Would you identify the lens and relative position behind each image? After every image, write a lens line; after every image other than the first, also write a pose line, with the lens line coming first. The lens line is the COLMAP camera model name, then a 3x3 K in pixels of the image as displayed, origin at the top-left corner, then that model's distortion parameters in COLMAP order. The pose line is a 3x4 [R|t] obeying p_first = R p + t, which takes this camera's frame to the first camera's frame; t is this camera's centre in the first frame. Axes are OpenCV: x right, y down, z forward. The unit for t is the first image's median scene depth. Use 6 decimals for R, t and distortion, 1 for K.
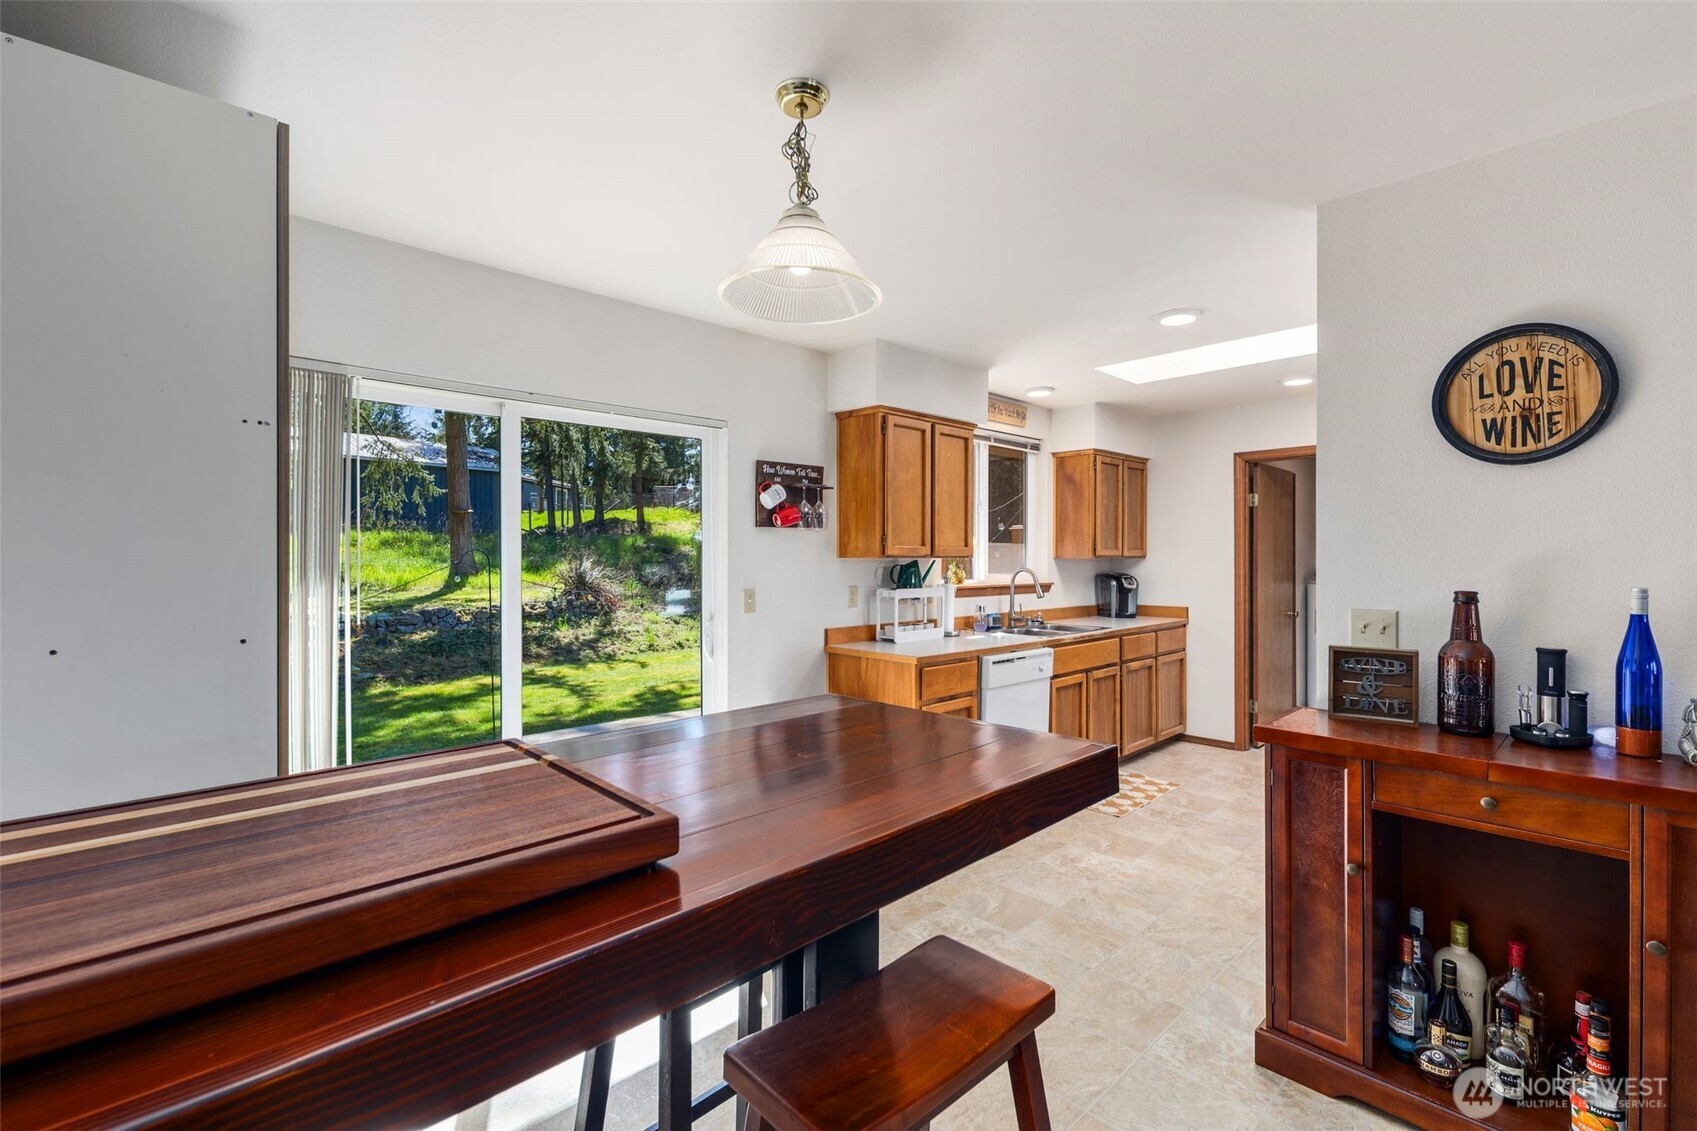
lens RADIAL K [[743.0, 0, 846.5], [0, 743.0, 562.1], [0, 0, 1]] dist [-0.001173, -0.000131]
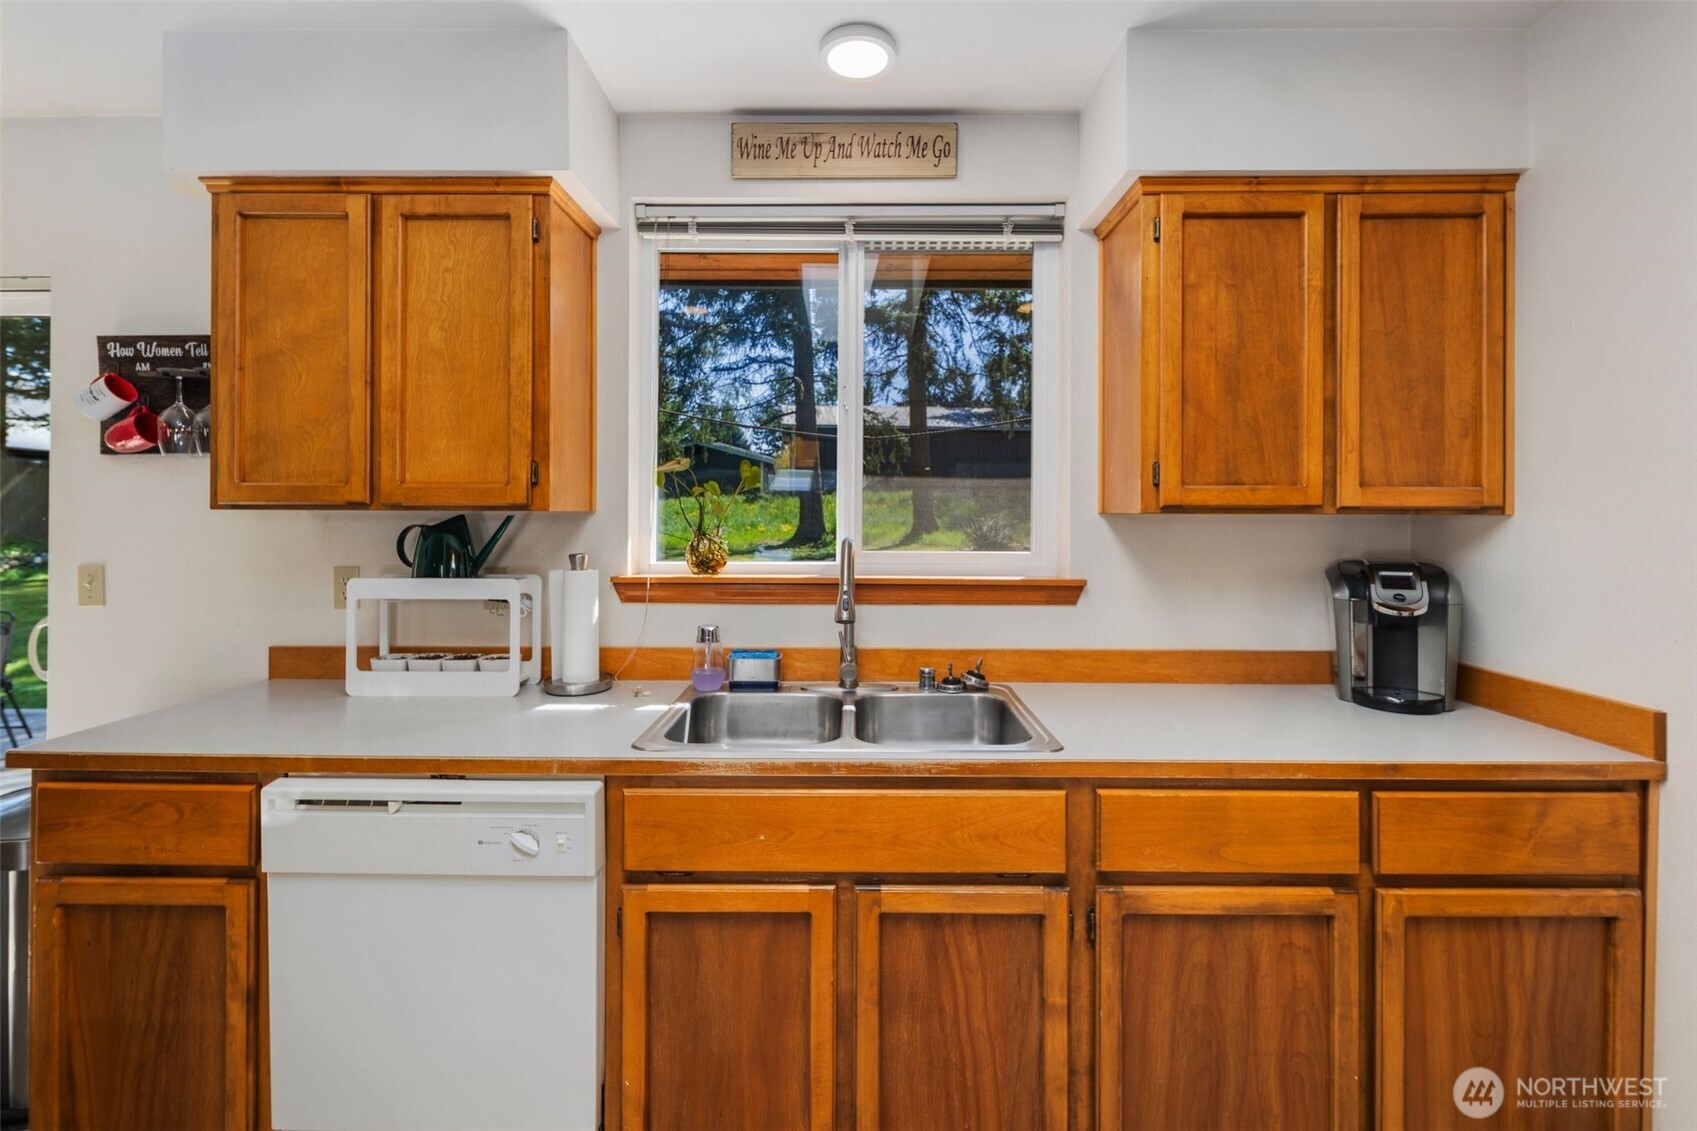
lens RADIAL K [[741.7, 0, 850.7], [0, 741.7, 513.2], [0, 0, 1]] dist [-0.000987, -0.000228]
pose [[0.719152, 0.001421, -0.694851, 0.550876], [-0.007603, 0.999954, -0.005823, -0.002934], [0.694811, 0.009471, 0.719130, 0.801032]]
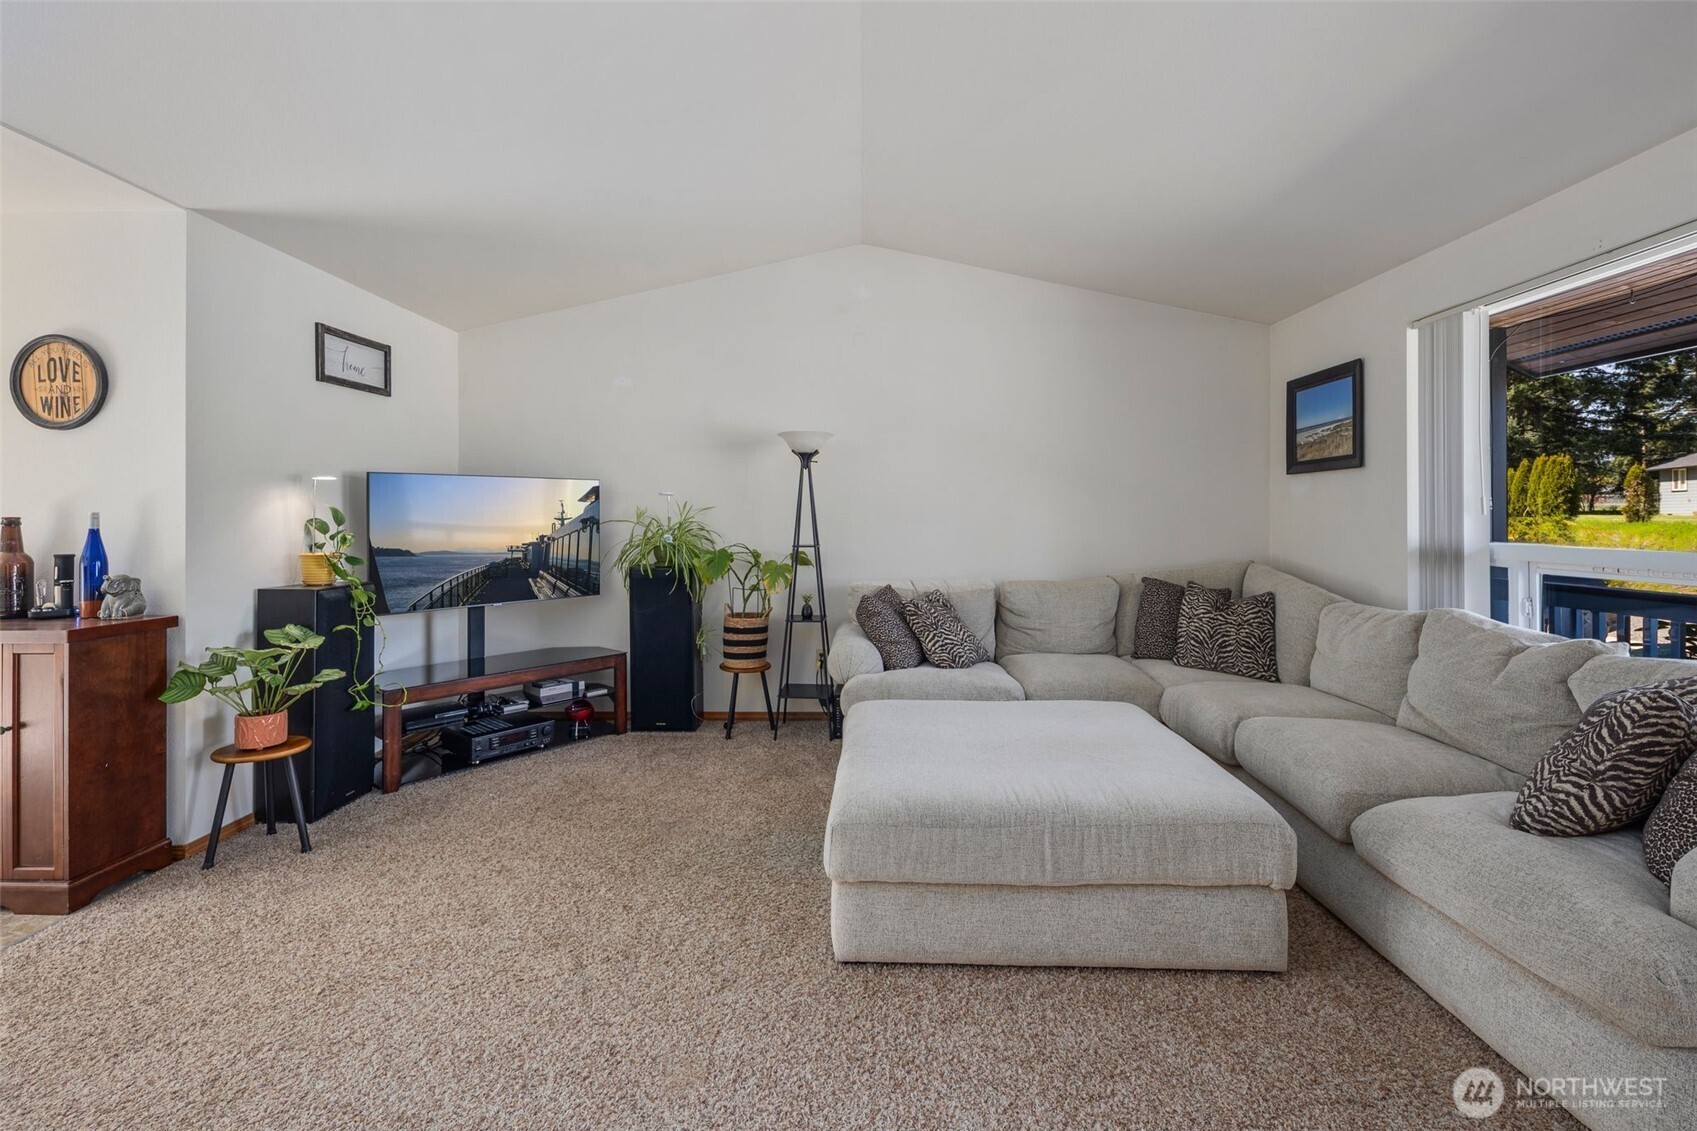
lens RADIAL K [[741.7, 0, 850.7], [0, 741.7, 513.2], [0, 0, 1]] dist [-0.000987, -0.000228]
pose [[0.701255, 0.002873, 0.712905, 0.418006], [0.005882, 0.999935, -0.009816, 0.024353], [-0.712886, 0.011077, 0.701192, -0.492665]]
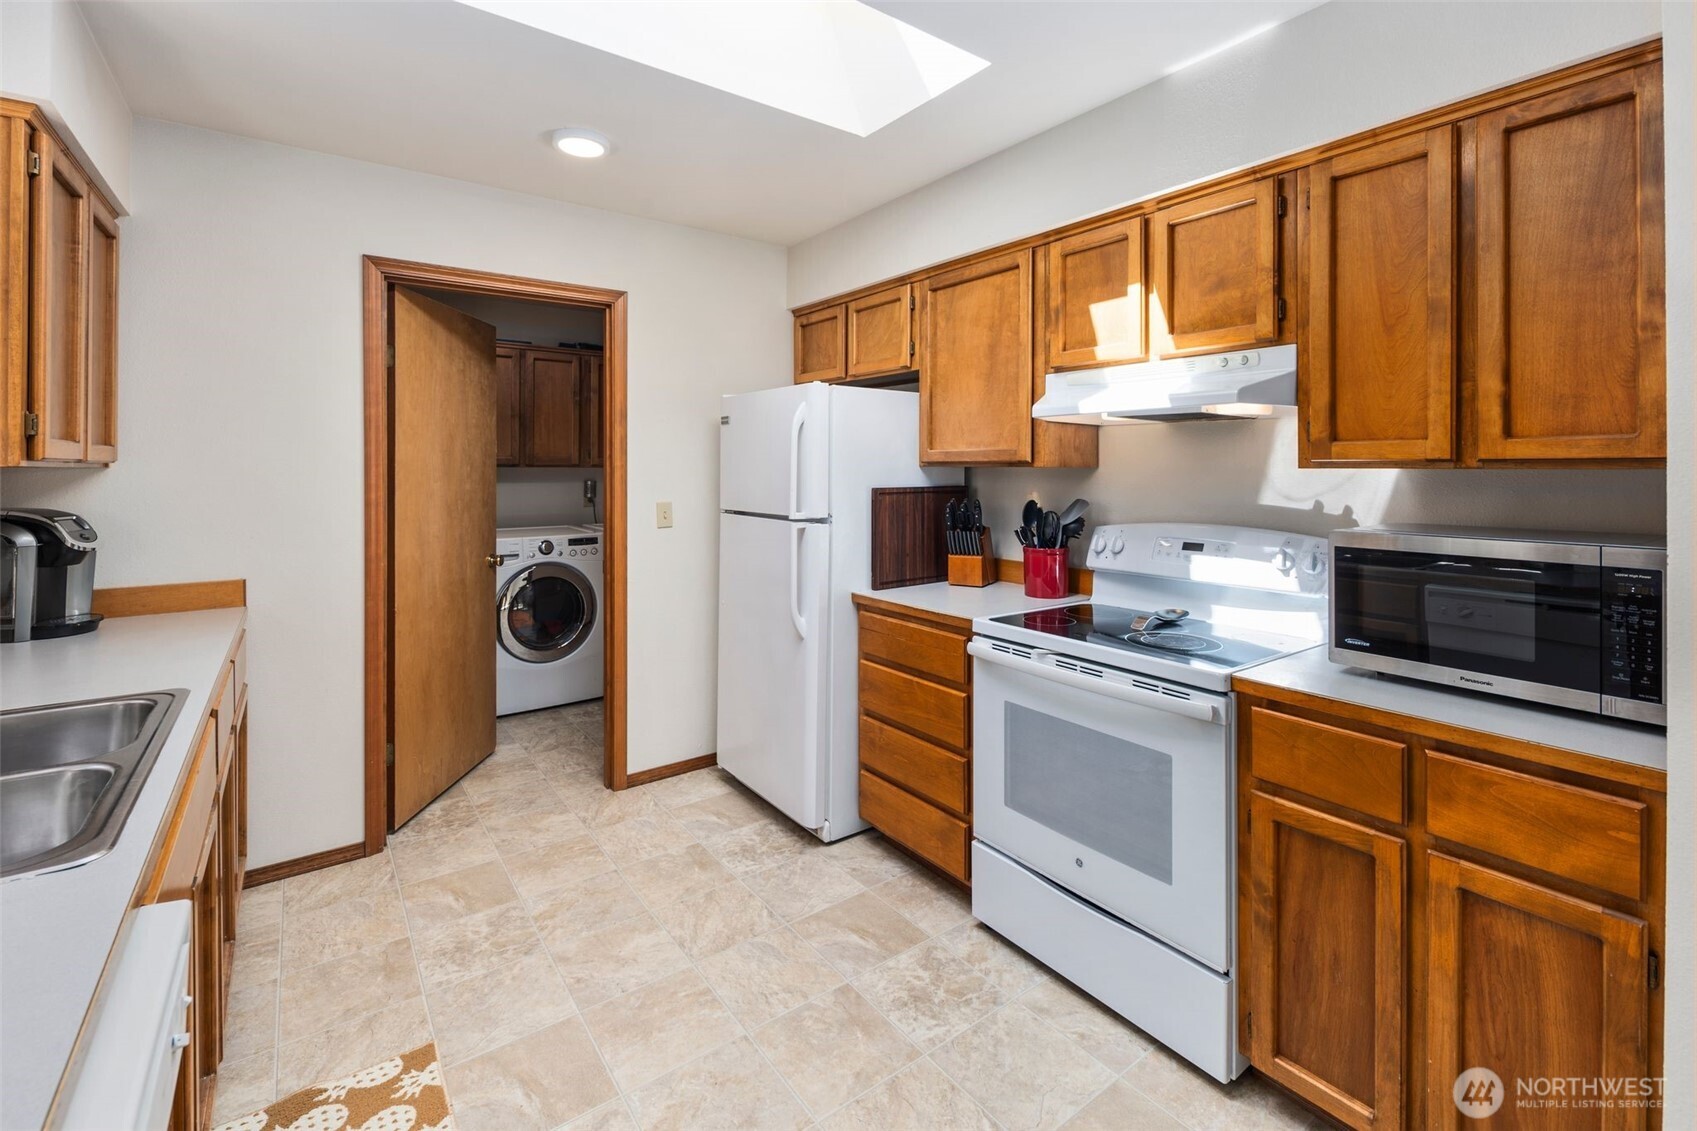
lens RADIAL K [[741.7, 0, 844.6], [0, 741.7, 469.9], [0, 0, 1]] dist [-0.002024, -0.000637]
pose [[0.128799, 0.000768, 0.991670, 0.091634], [0.005092, 0.999986, -0.001436, -0.002192], [-0.991658, 0.005234, 0.128793, 0.749992]]
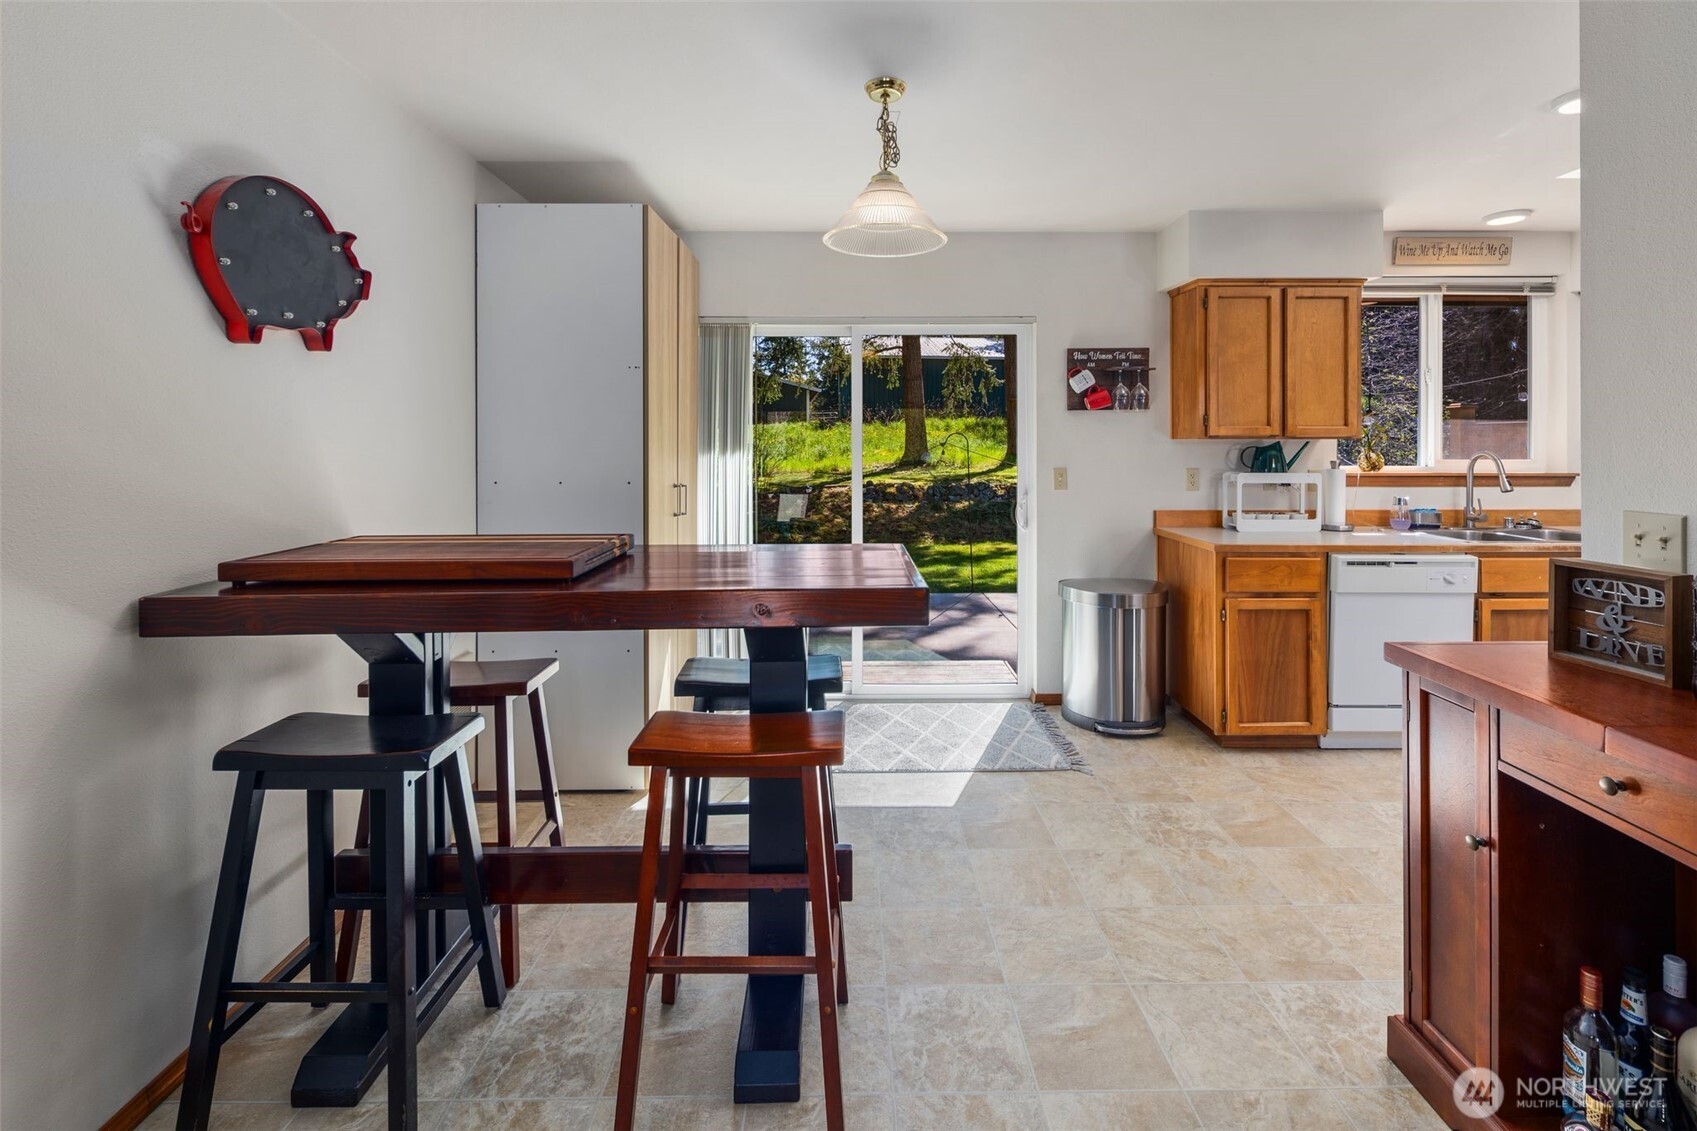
lens RADIAL K [[742.5, 0, 853.7], [0, 742.5, 441.6], [0, 0, 1]] dist [0.004765, -0.004245]
pose [[0.732207, 0.000522, -0.681082, 0.312226], [-0.002727, 0.999994, -0.002164, 0.000898], [0.681077, 0.003442, 0.732204, -0.000284]]
